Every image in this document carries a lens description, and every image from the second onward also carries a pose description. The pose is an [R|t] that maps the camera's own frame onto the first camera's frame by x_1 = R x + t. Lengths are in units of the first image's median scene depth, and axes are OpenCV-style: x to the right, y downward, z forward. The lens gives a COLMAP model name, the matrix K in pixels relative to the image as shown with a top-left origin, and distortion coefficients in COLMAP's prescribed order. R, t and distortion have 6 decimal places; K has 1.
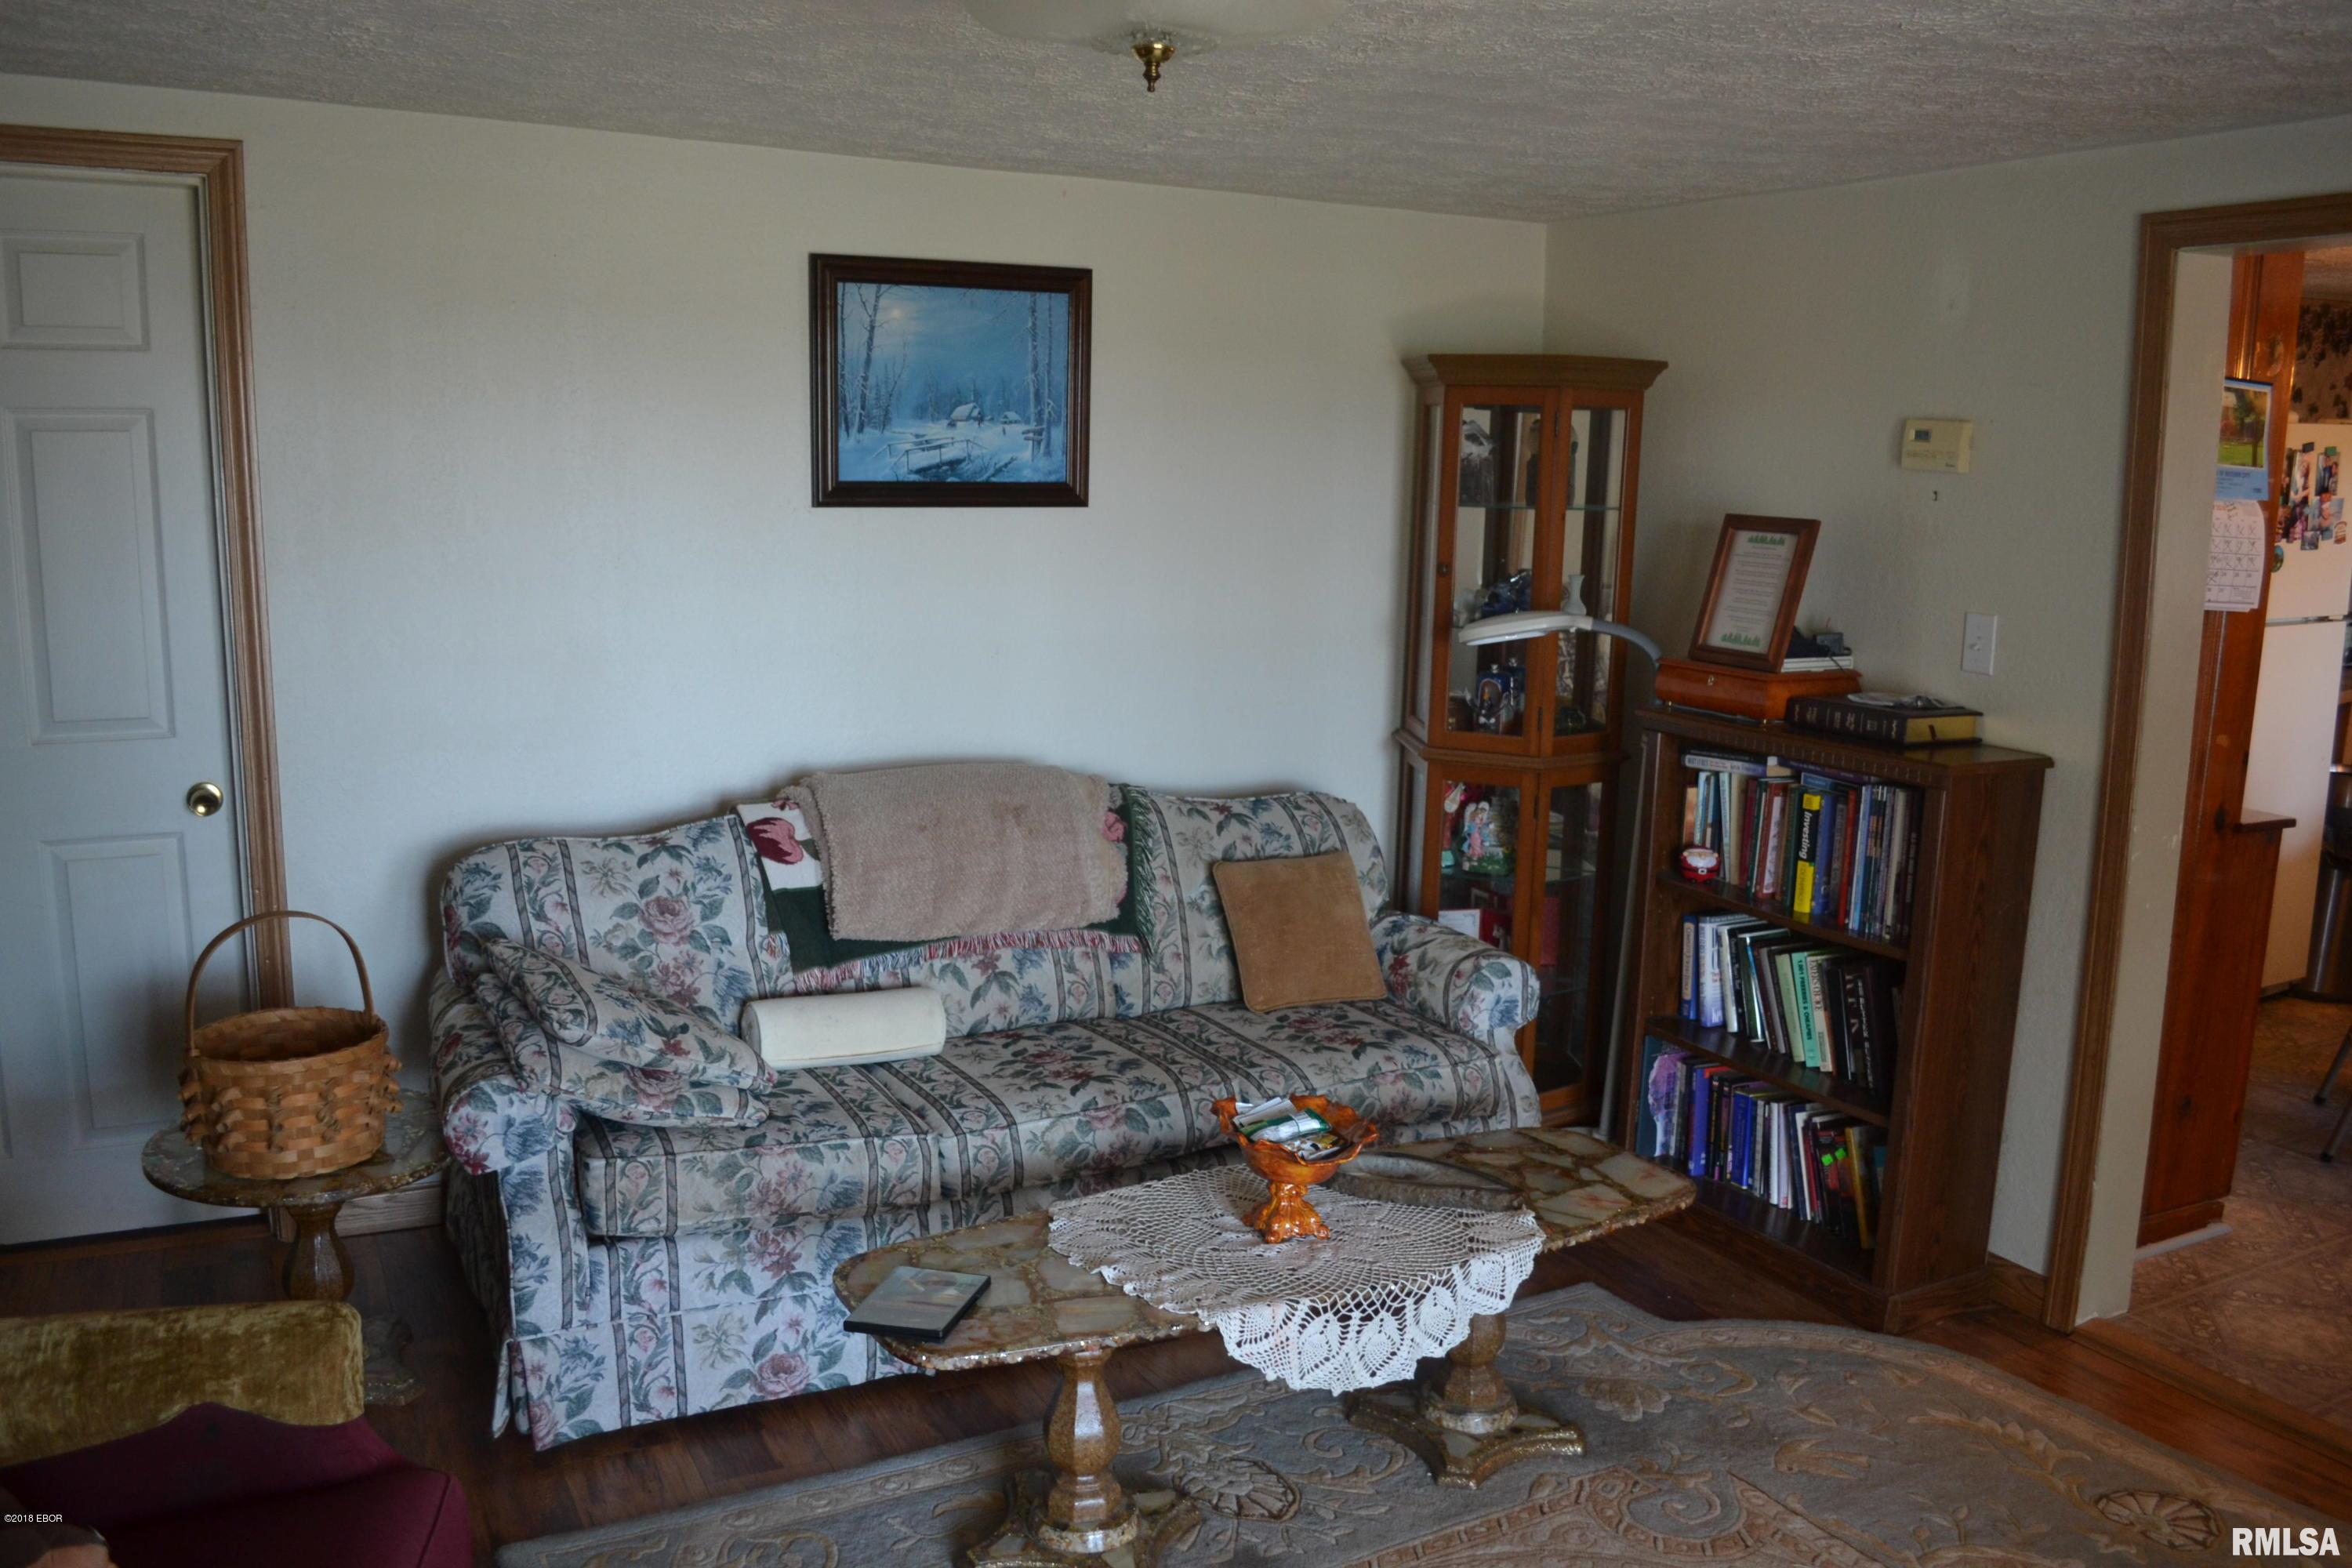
lens RADIAL K [[1884.4, 0, 1175.2], [0, 1884.4, 785.1], [0, 0, 1]] dist [-0.083352, 0.010631]
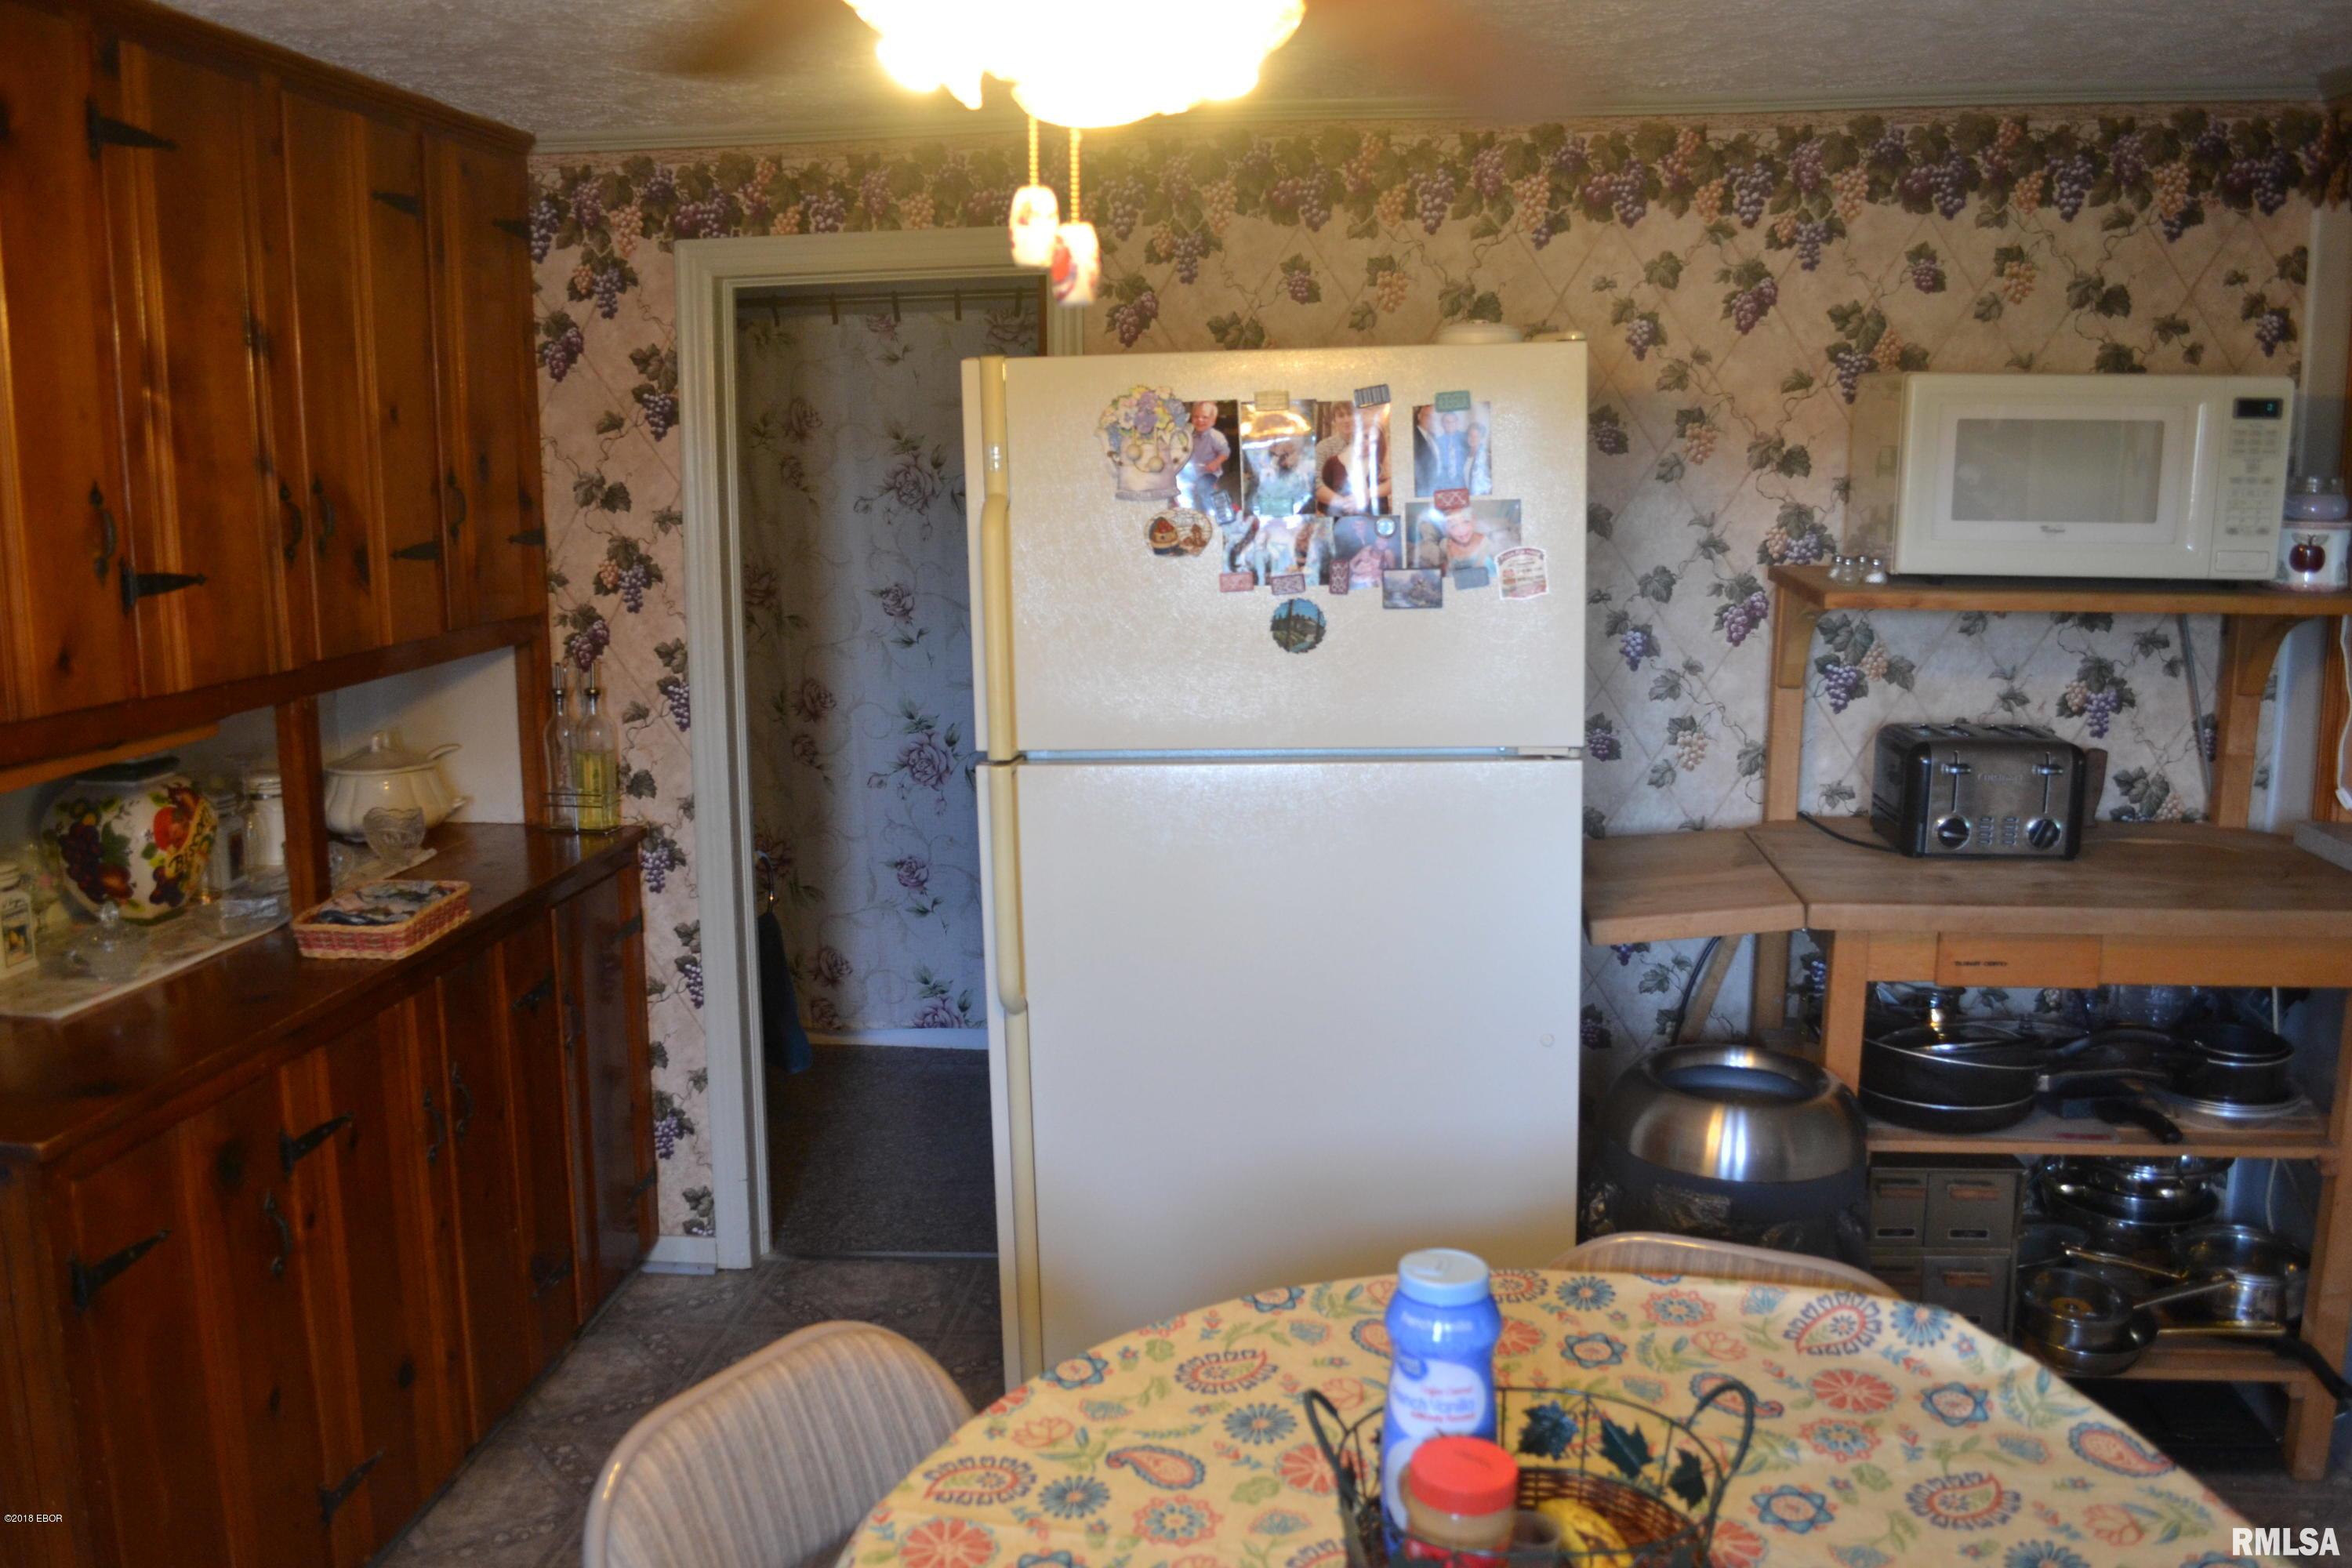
lens RADIAL K [[1884.4, 0, 1176.9], [0, 1884.4, 792.7], [0, 0, 1]] dist [-0.083352, 0.010631]
pose [[0.835166, 0.077971, -0.544443, 0.840821], [-0.083547, 0.996398, 0.014538, -0.082567], [0.543615, 0.033345, 0.838672, 0.551961]]
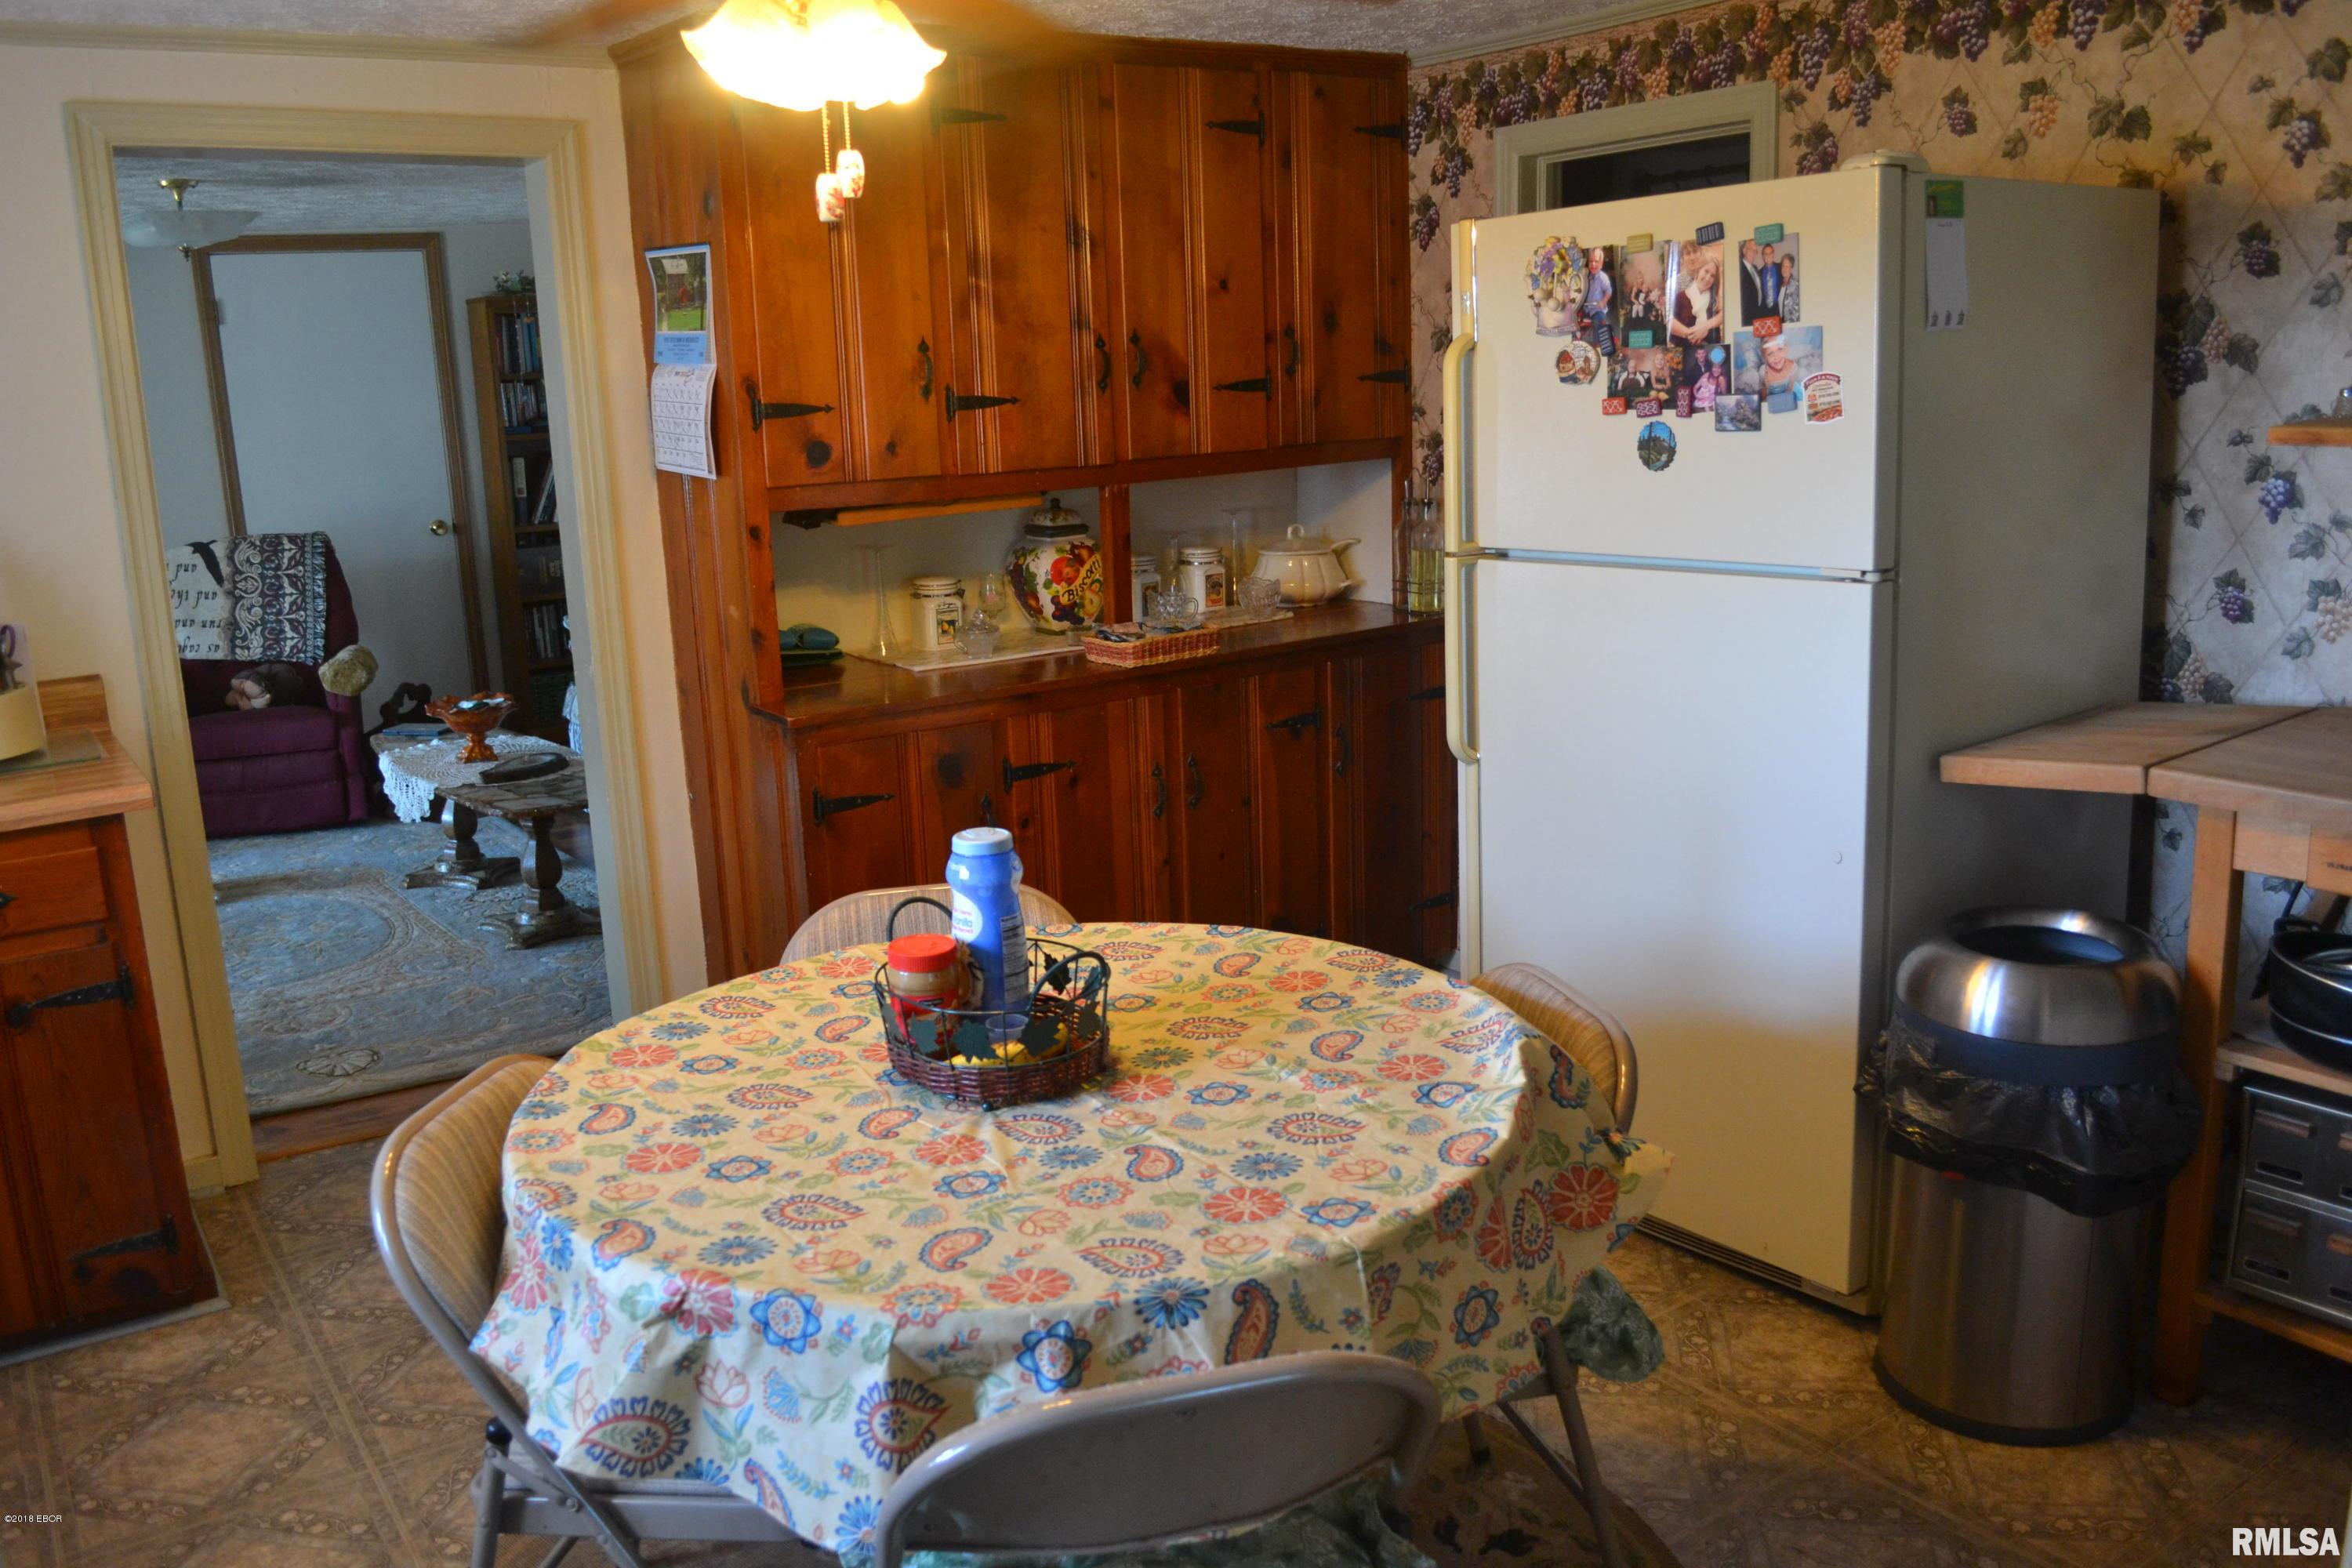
lens RADIAL K [[1884.4, 0, 1163.3], [0, 1884.4, 779.9], [0, 0, 1]] dist [-0.083352, 0.010631]
pose [[0.133812, 0.198404, -0.970943, 1.128138], [-0.139712, 0.973746, 0.179722, -0.104876], [0.981109, 0.111603, 0.158018, 0.766818]]
